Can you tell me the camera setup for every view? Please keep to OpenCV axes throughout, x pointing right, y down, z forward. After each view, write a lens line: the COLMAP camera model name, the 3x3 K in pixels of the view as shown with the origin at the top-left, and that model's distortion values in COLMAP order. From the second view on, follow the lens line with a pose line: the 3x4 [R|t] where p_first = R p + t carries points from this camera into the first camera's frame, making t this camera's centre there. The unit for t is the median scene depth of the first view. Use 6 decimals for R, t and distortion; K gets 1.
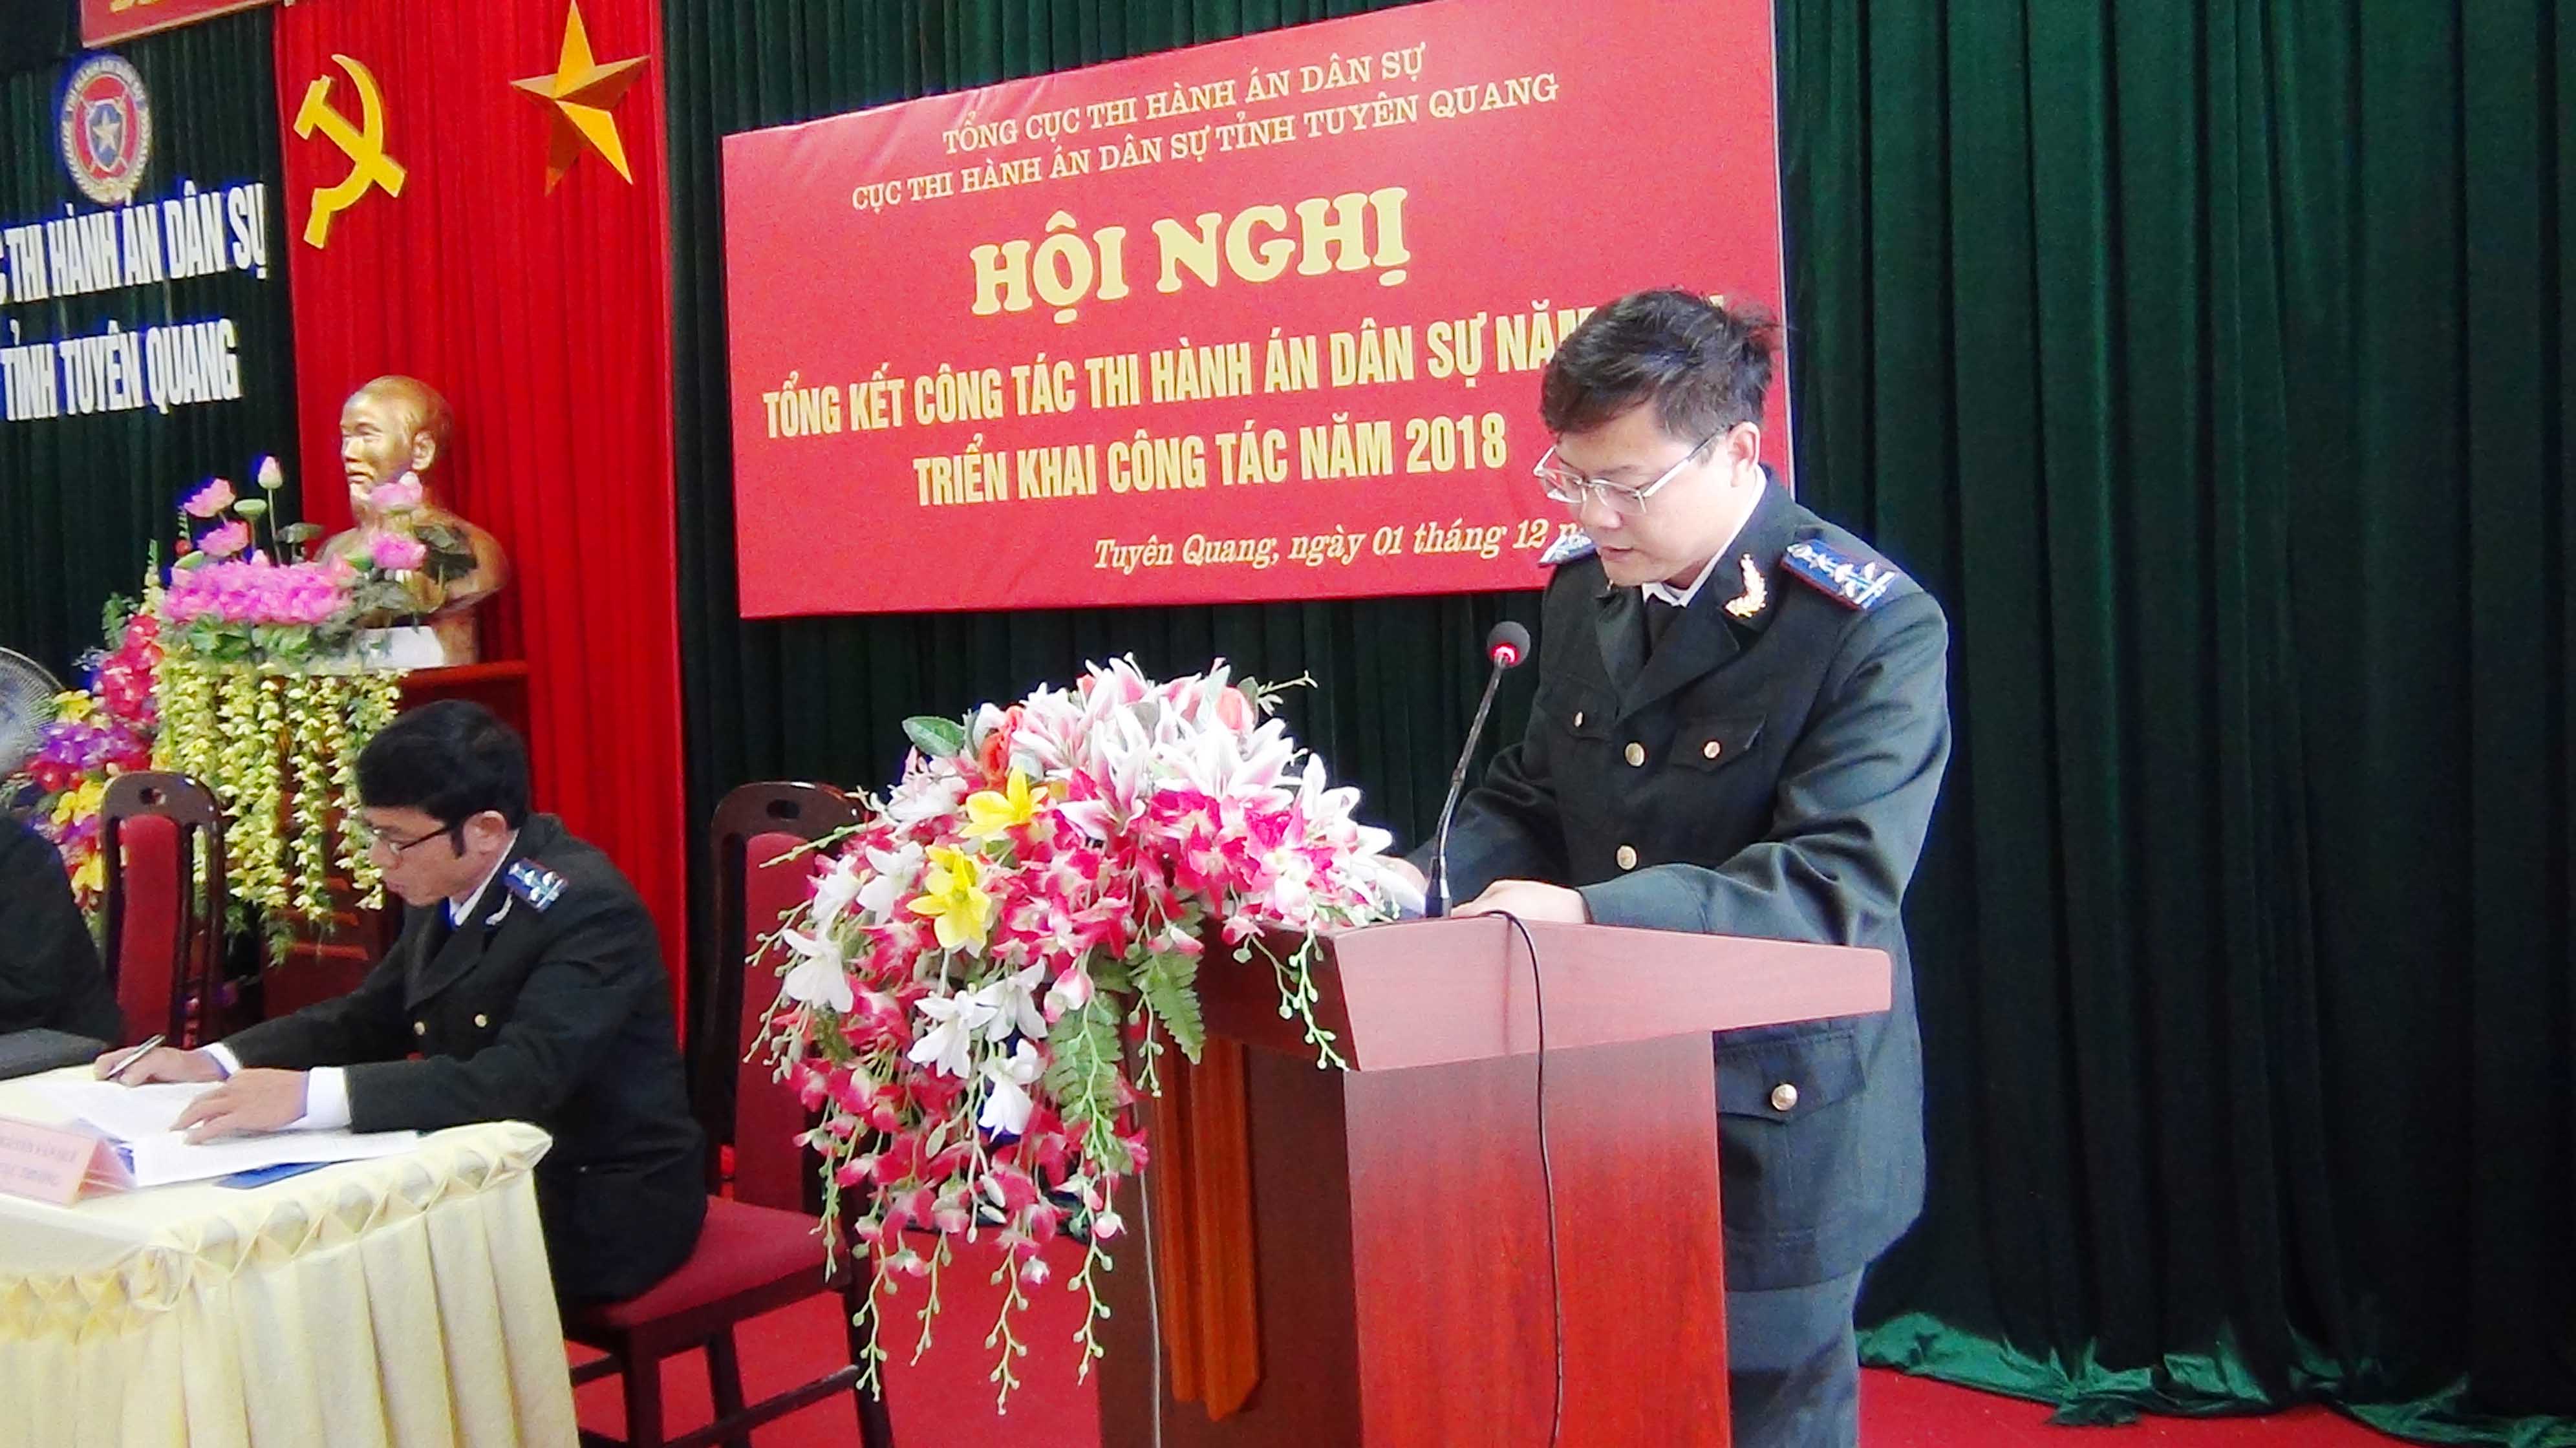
lens RADIAL K [[2341.8, 0, 1307.0], [0, 2341.8, 728.1], [0, 0, 1]] dist [0.036175, 0.000000]
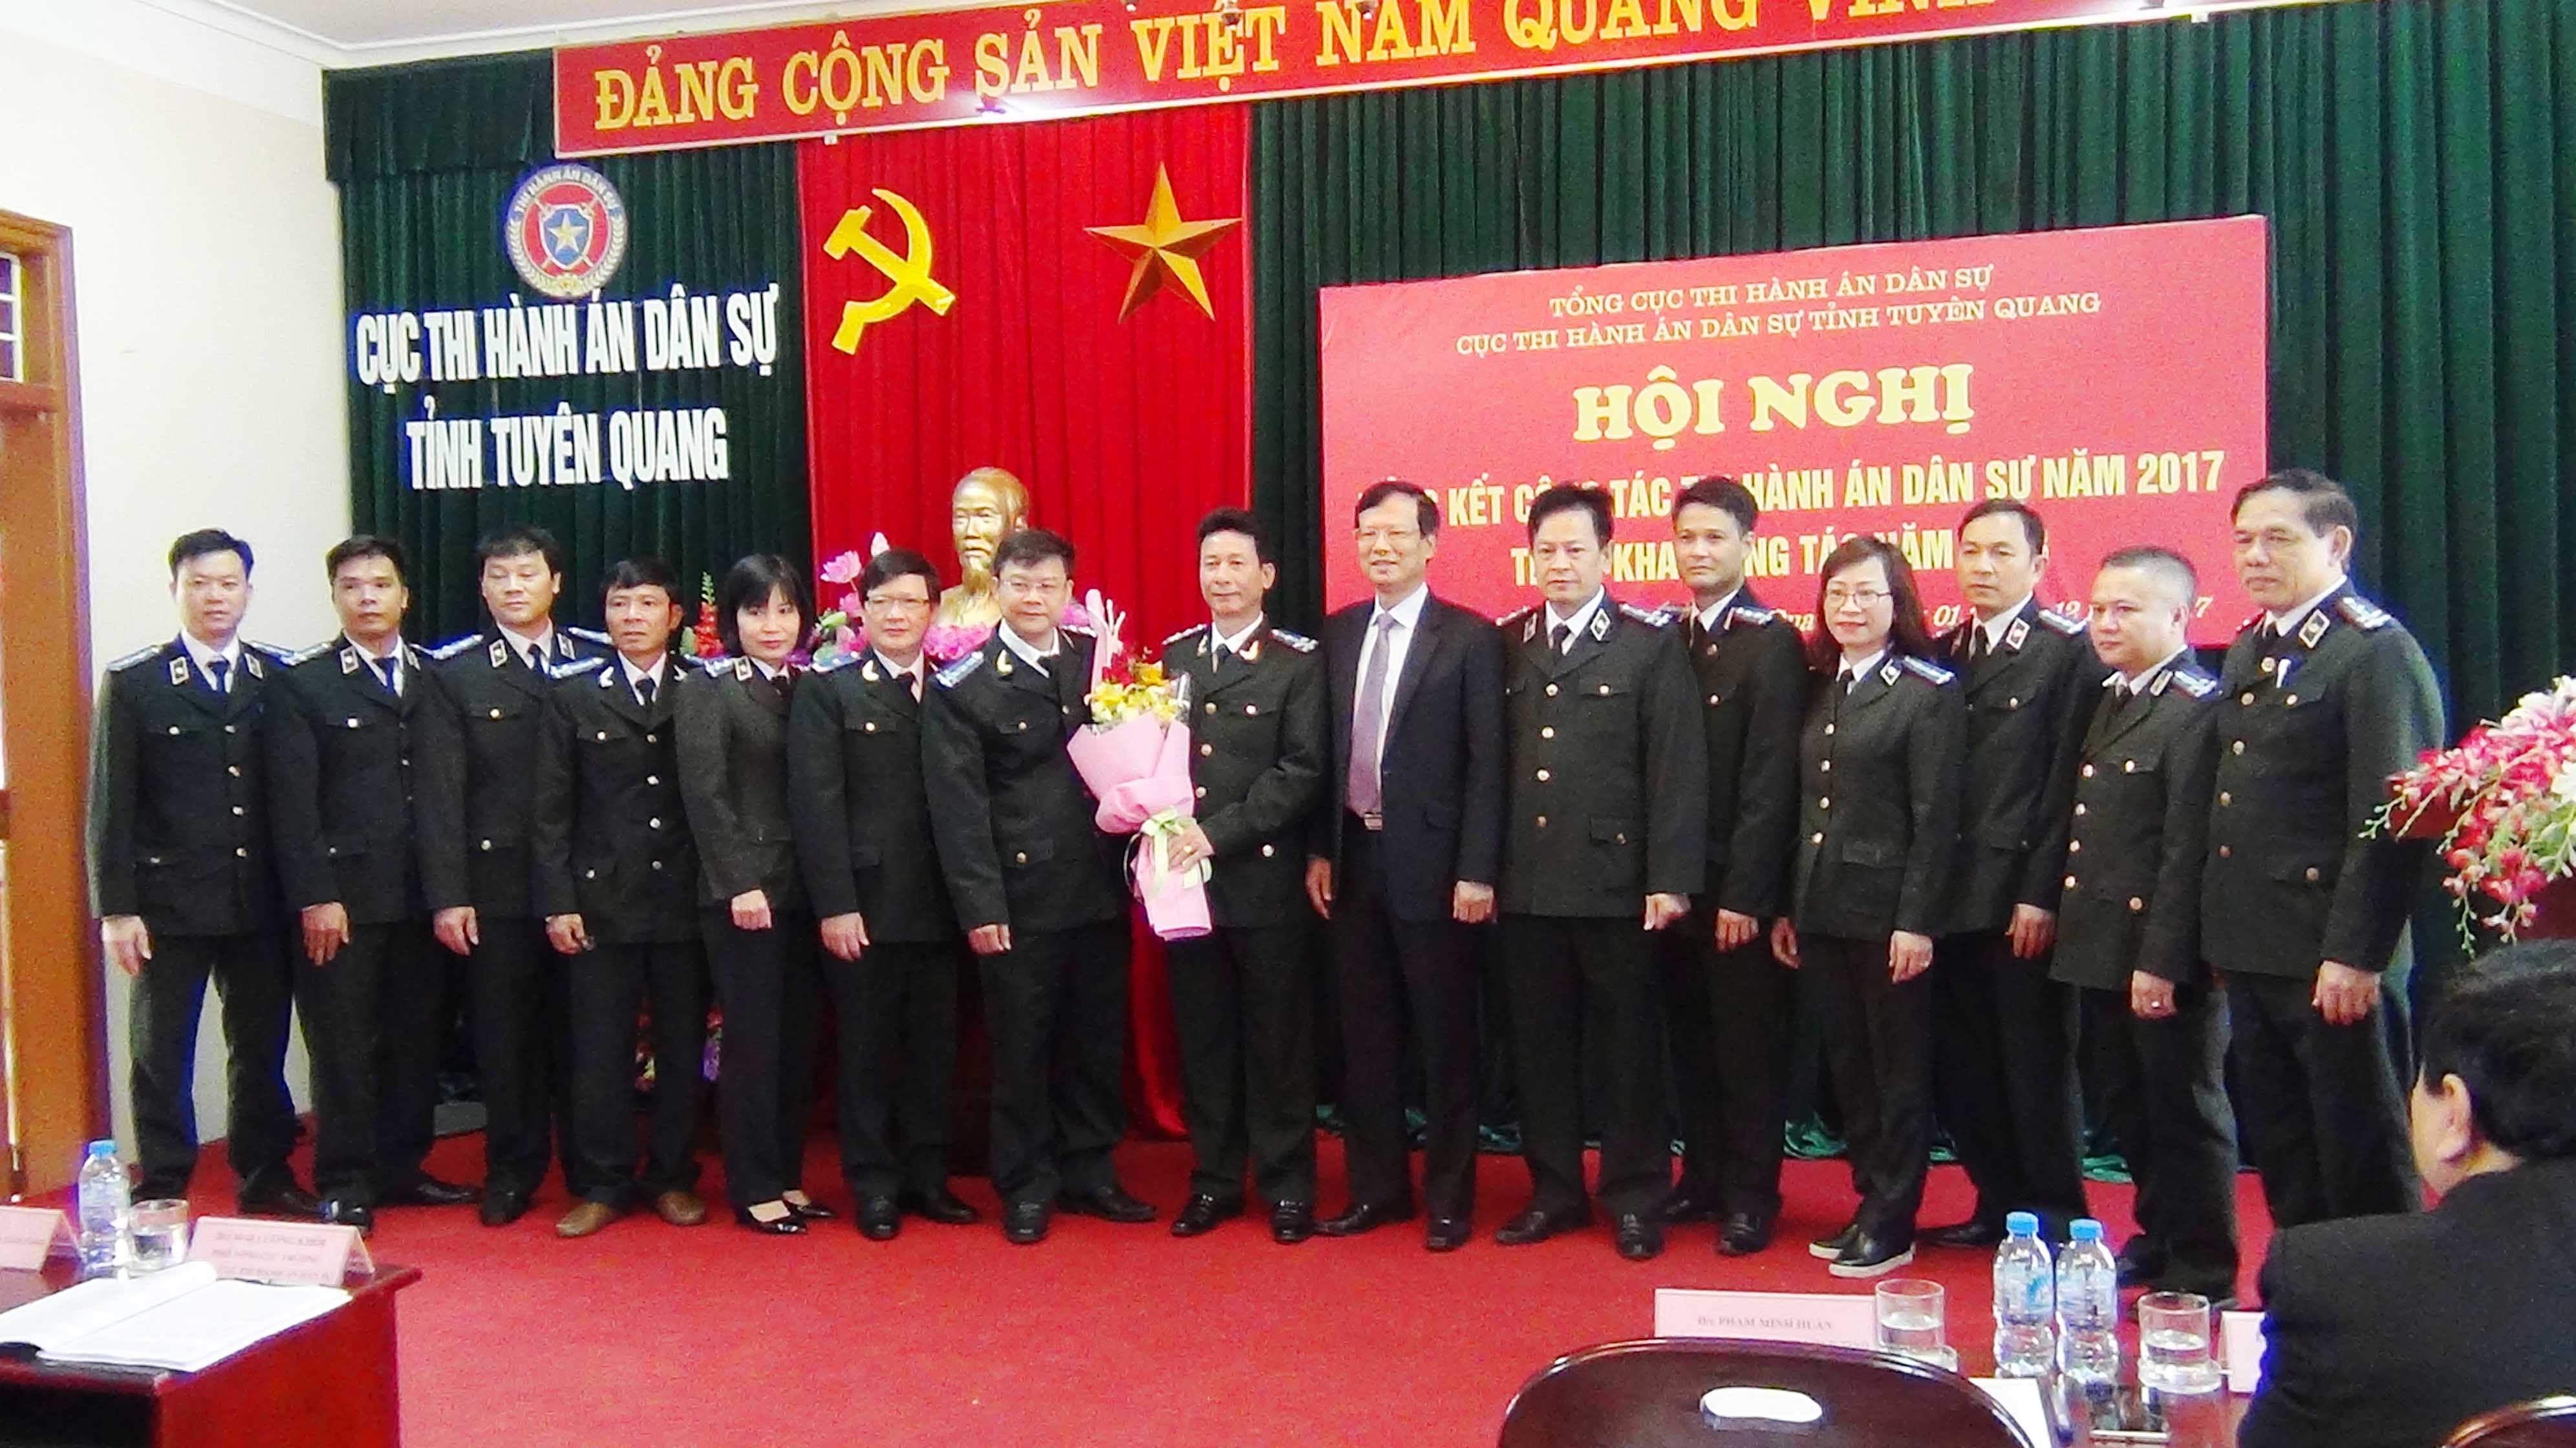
lens RADIAL K [[2341.8, 0, 1297.3], [0, 2341.8, 745.1], [0, 0, 1]] dist [0.036175, 0.000000]
pose [[0.956020, -0.003694, 0.293279, -0.680170], [0.011049, 0.999665, -0.023426, 0.023114], [-0.293095, 0.025636, 0.955740, -0.199843]]
